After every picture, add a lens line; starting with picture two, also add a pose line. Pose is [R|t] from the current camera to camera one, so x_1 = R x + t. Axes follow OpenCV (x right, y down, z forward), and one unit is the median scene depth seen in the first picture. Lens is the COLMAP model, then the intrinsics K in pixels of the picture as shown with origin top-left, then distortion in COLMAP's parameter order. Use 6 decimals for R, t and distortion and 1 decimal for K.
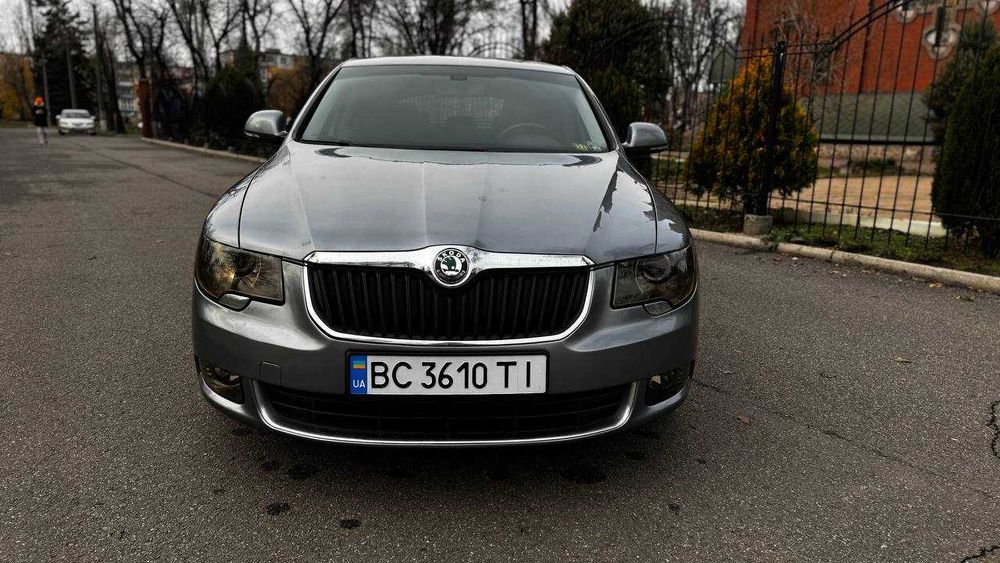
lens RADIAL K [[706.5, 0, 503.6], [0, 706.5, 289.1], [0, 0, 1]] dist [0.038255, -0.042404]
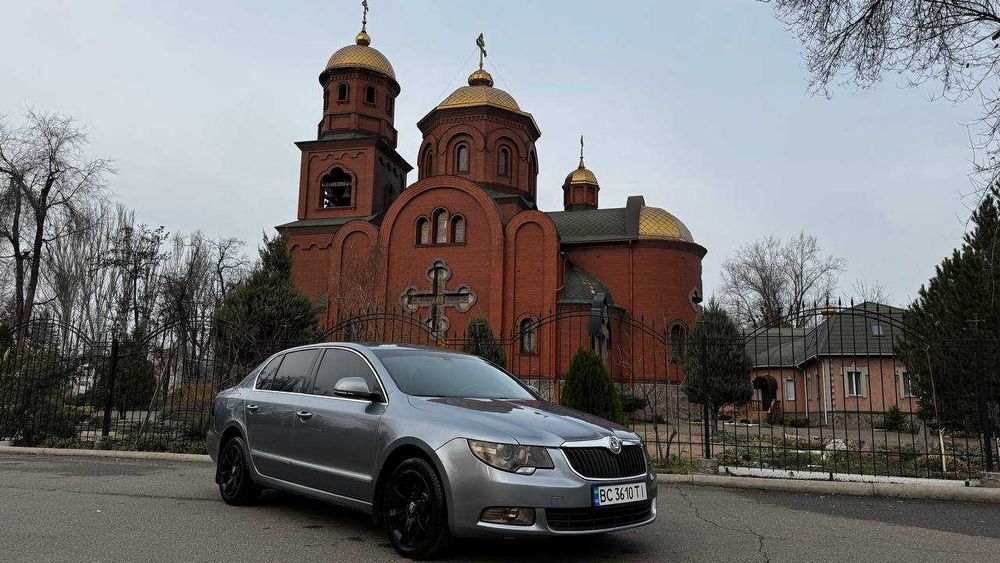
lens RADIAL K [[707.2, 0, 503.5], [0, 707.2, 285.3], [0, 0, 1]] dist [0.064679, -0.080484]
pose [[0.769669, 0.096790, 0.631064, -0.646044], [0.140479, 0.938543, -0.315283, 0.055259], [-0.622796, 0.331314, 0.708770, -0.208354]]
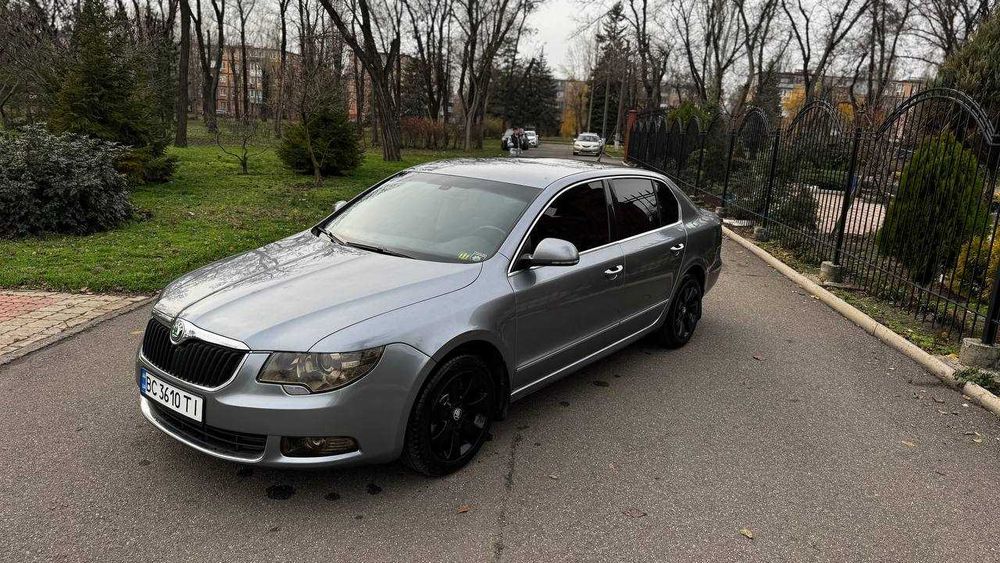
lens RADIAL K [[707.2, 0, 503.5], [0, 707.2, 285.3], [0, 0, 1]] dist [0.064679, -0.080484]
pose [[0.764378, 0.162571, -0.623937, 0.533182], [-0.181433, 0.982822, 0.033810, -0.115925], [0.618716, 0.087359, 0.780743, 0.049102]]
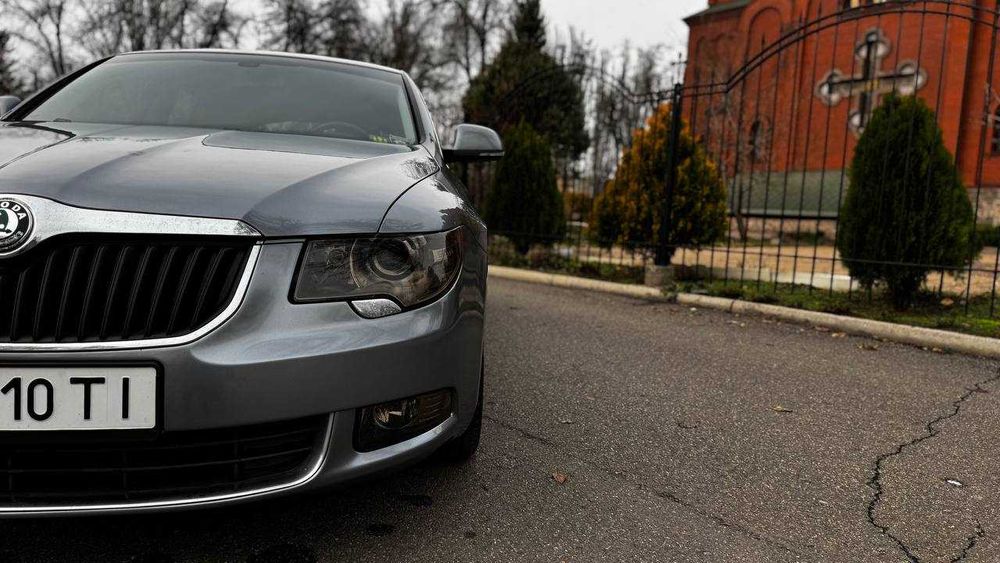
lens RADIAL K [[707.2, 0, 503.5], [0, 707.2, 285.3], [0, 0, 1]] dist [0.064679, -0.080484]
pose [[0.997829, 0.008287, 0.065340, 0.114715], [-0.000923, 0.993713, -0.111949, 0.031769], [-0.065857, 0.111646, 0.991563, 0.114268]]
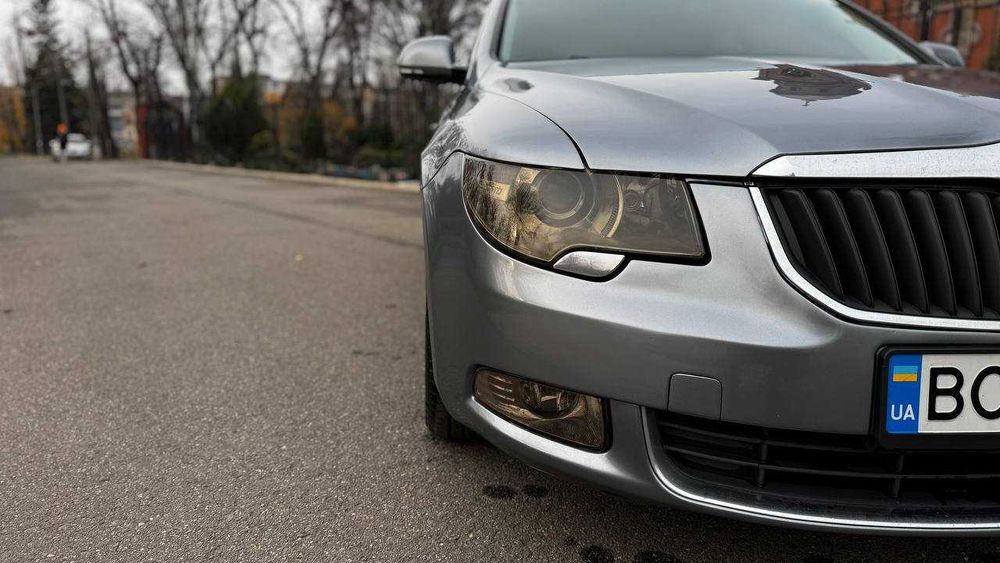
lens RADIAL K [[707.2, 0, 503.5], [0, 707.2, 285.3], [0, 0, 1]] dist [0.064679, -0.080484]
pose [[0.999586, -0.027183, 0.009437, -0.166419], [0.027492, 0.999034, -0.034291, 0.018530], [-0.008496, 0.034536, 0.999367, 0.170432]]
